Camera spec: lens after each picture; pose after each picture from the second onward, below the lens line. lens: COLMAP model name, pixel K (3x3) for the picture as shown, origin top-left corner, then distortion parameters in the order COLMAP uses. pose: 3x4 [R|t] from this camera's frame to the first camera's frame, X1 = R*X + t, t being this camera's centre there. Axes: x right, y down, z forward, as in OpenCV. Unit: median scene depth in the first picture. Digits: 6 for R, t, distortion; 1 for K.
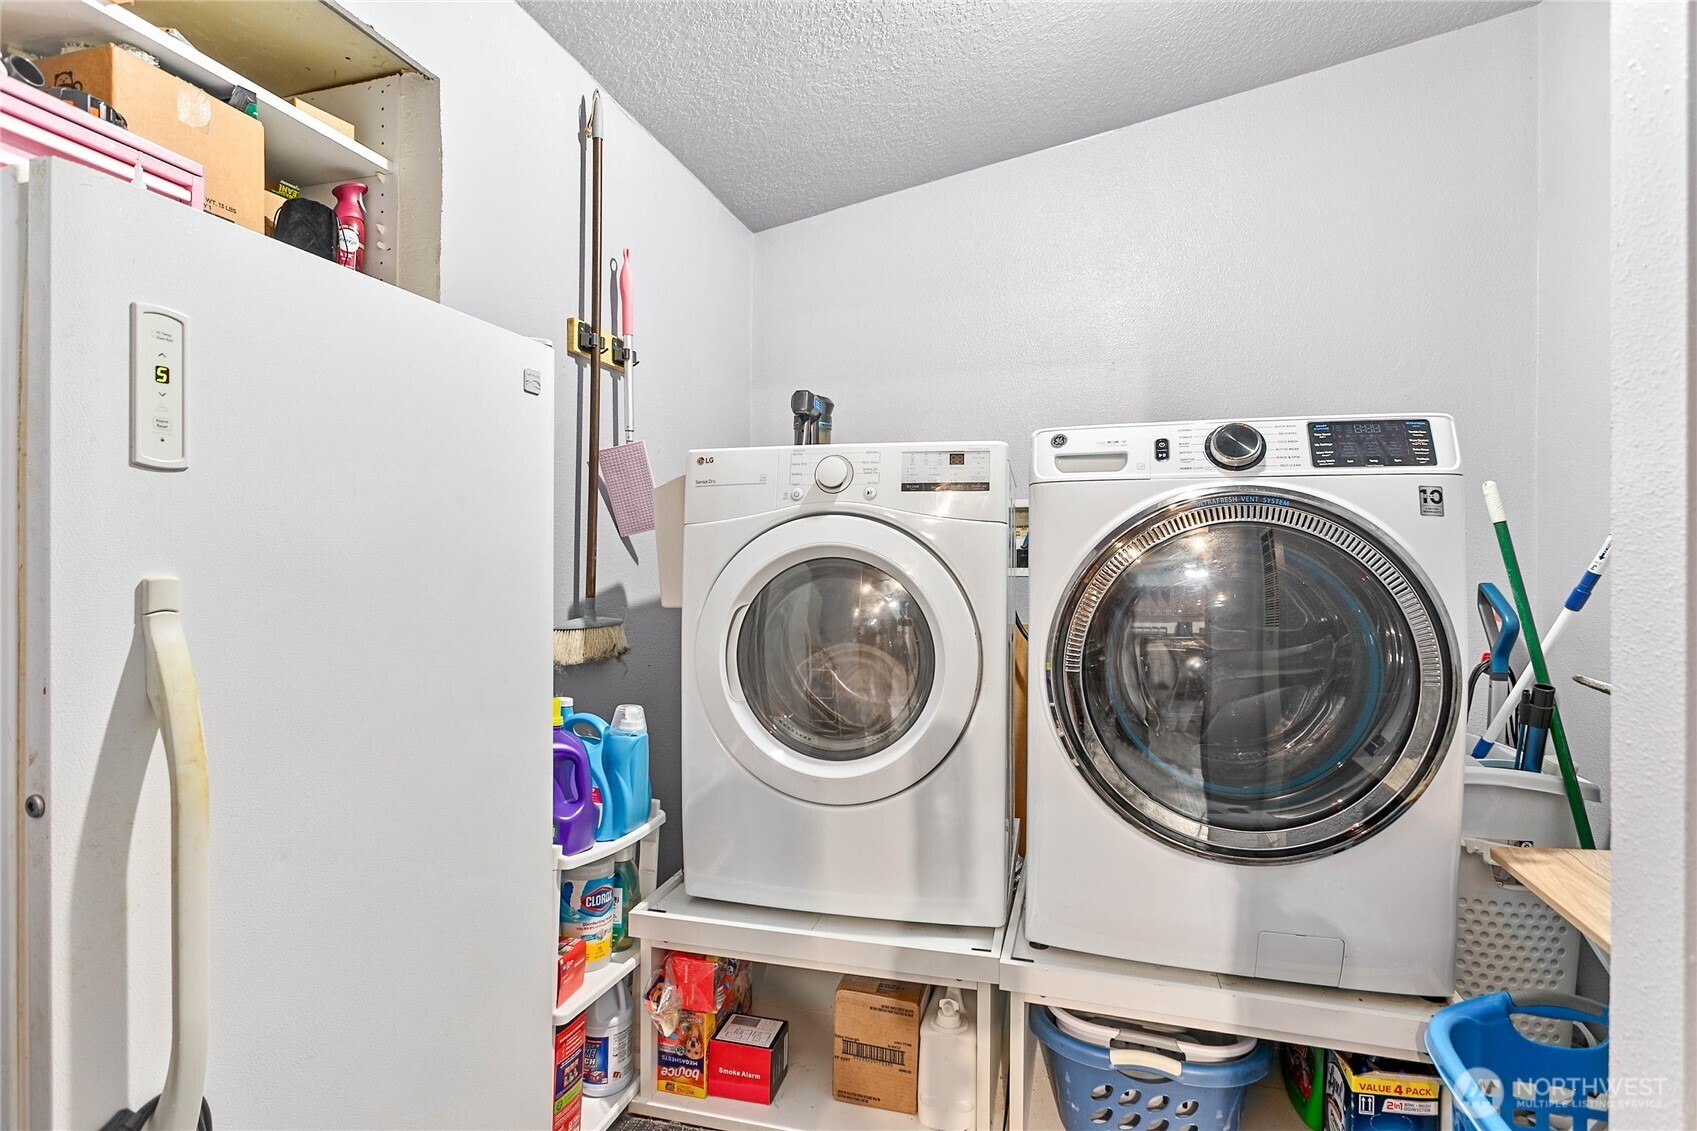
lens RADIAL K [[816.0, 0, 857.5], [0, 816.0, 561.7], [0, 0, 1]] dist [0.004650, 0.001087]
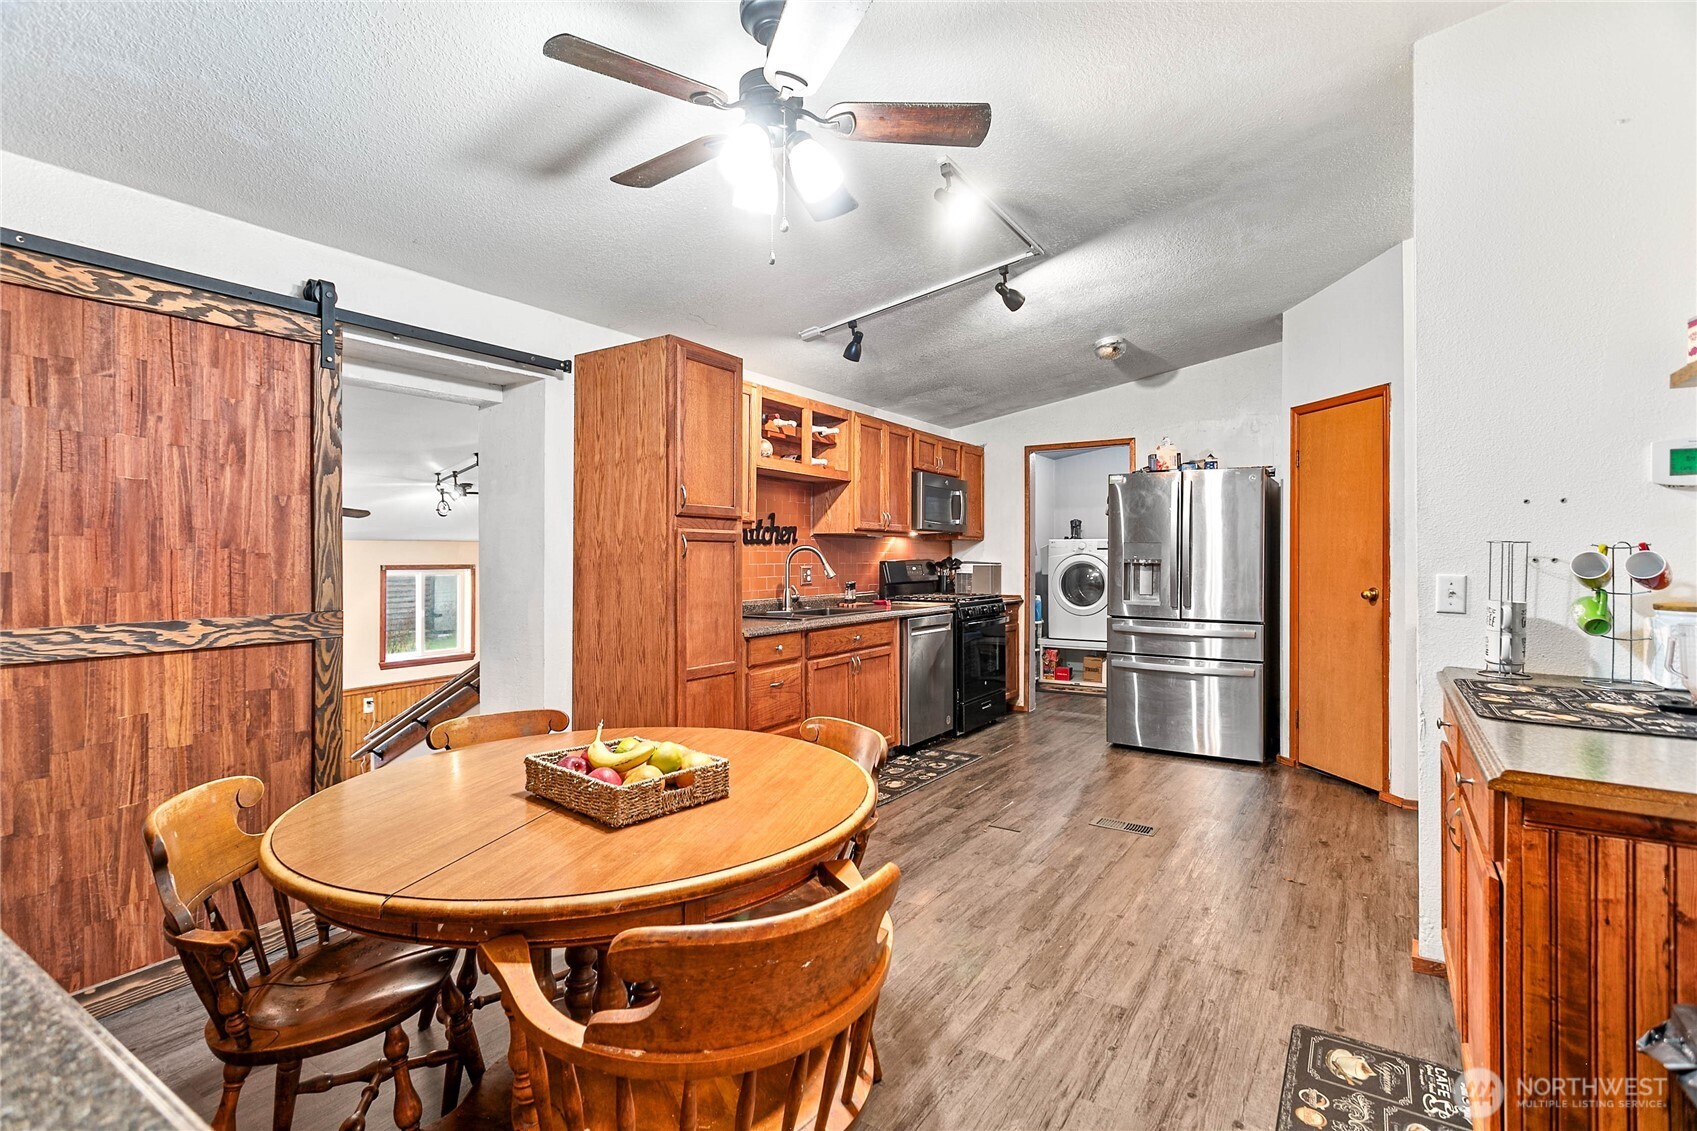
lens RADIAL K [[816.0, 0, 842.0], [0, 816.0, 561.8], [0, 0, 1]] dist [0.004650, 0.001087]
pose [[0.956581, 0.001153, -0.291465, 0.015043], [-0.002786, 0.999983, -0.005190, 0.015451], [0.291454, 0.005777, 0.956567, -4.064211]]
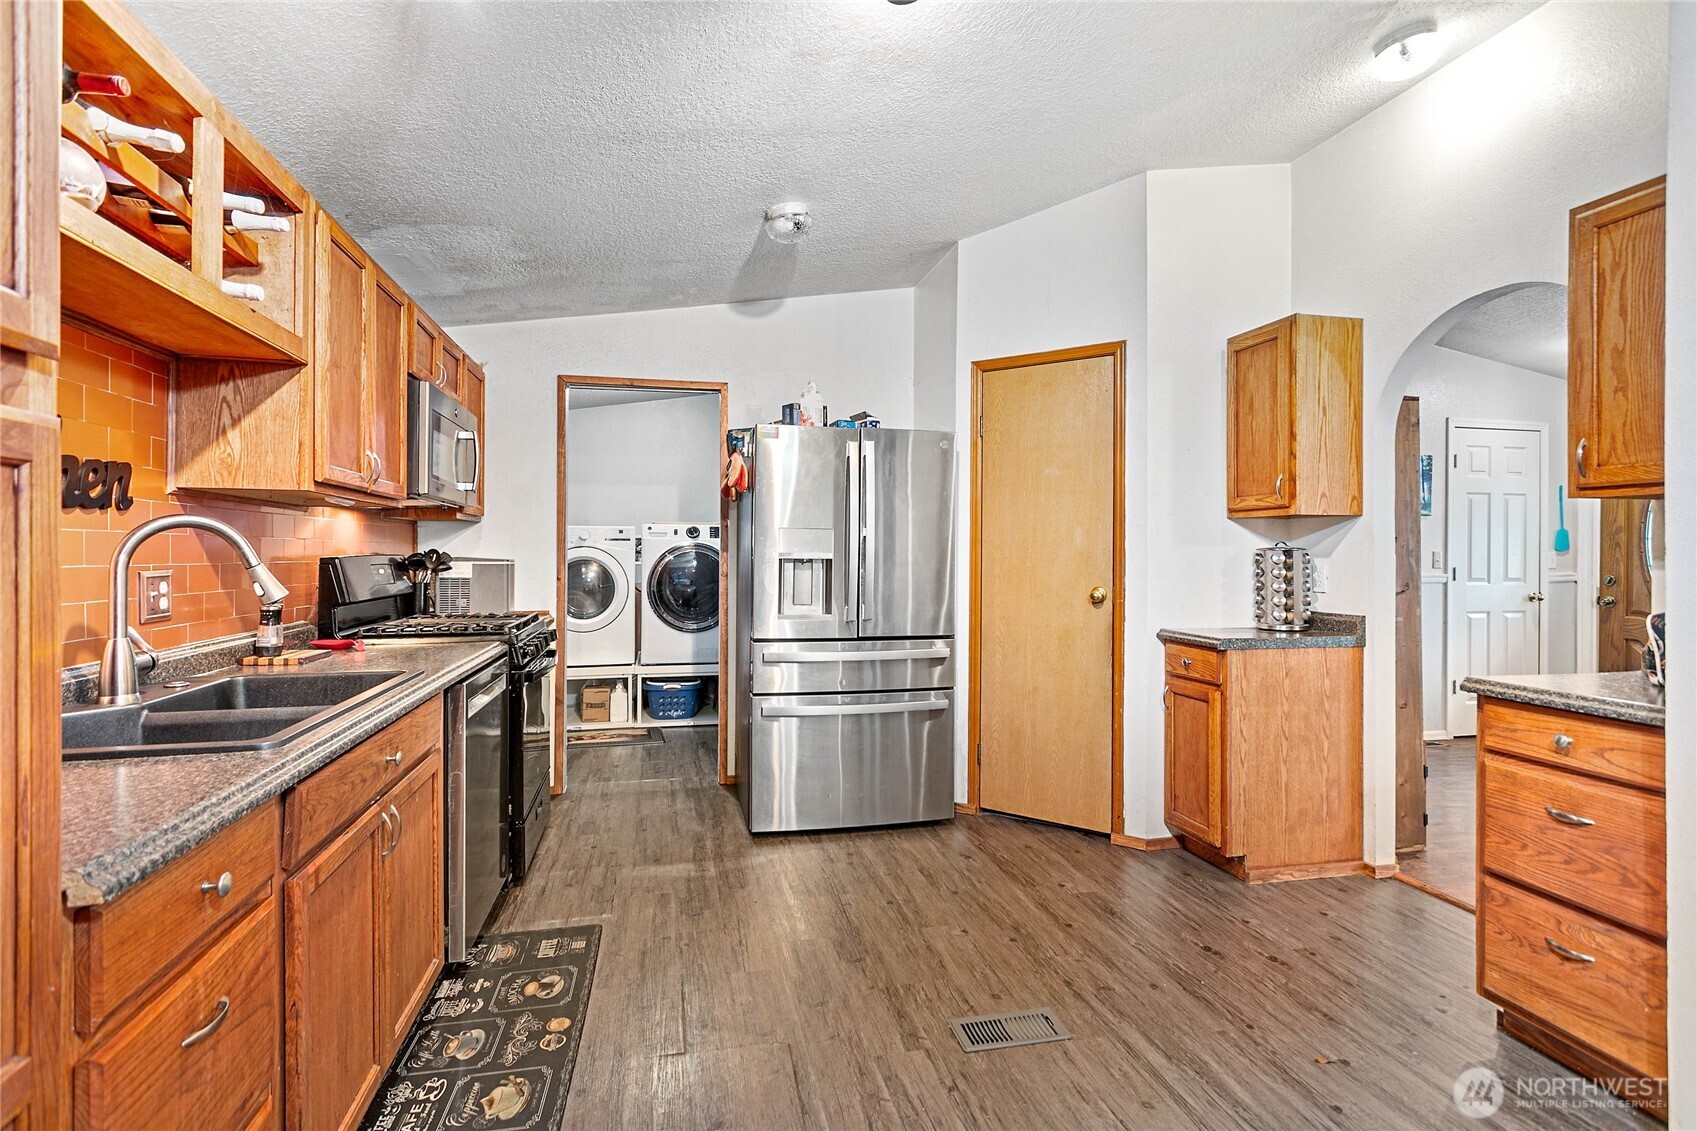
lens RADIAL K [[816.0, 0, 854.0], [0, 816.0, 553.4], [0, 0, 1]] dist [0.004650, 0.001087]
pose [[0.870566, -0.001393, 0.492050, -0.749208], [0.006384, 0.999944, -0.008464, 0.005827], [-0.492010, 0.010510, 0.870526, -2.612065]]
